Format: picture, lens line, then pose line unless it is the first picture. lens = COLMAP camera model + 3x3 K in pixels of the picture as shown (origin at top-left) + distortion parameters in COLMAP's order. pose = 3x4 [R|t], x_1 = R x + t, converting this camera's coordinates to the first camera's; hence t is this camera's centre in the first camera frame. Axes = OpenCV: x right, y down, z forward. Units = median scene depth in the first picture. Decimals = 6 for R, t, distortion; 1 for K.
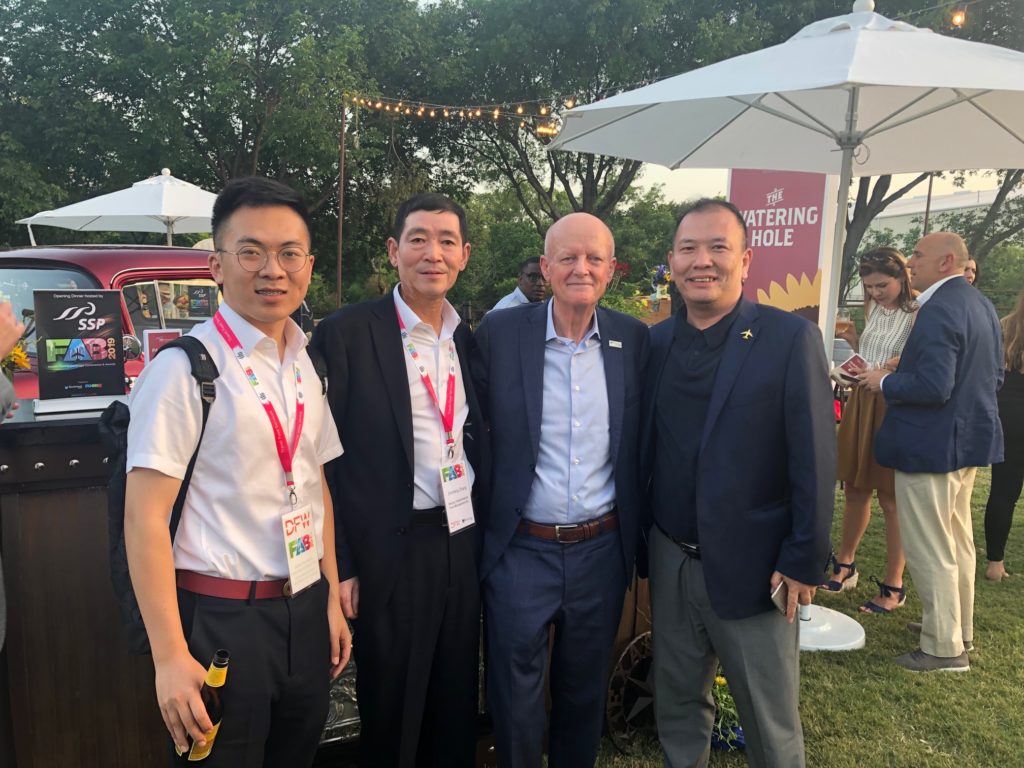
lens RADIAL K [[830.1, 0, 512.0], [0, 830.1, 384.0], [0, 0, 1]] dist [0.010551, 0.004832]
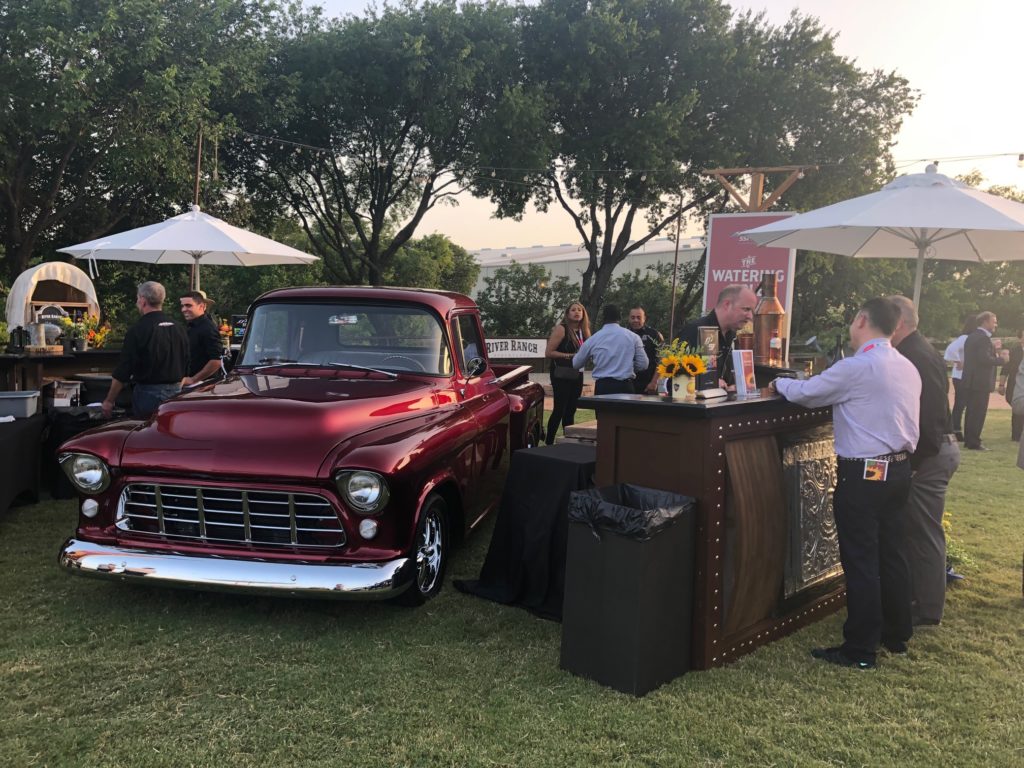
lens RADIAL K [[830.1, 0, 512.0], [0, 830.1, 384.0], [0, 0, 1]] dist [0.010551, 0.004832]
pose [[0.939001, -0.009295, 0.343789, -0.536409], [0.022639, 0.999137, -0.034822, 0.021660], [-0.343169, 0.040481, 0.938401, -0.170049]]
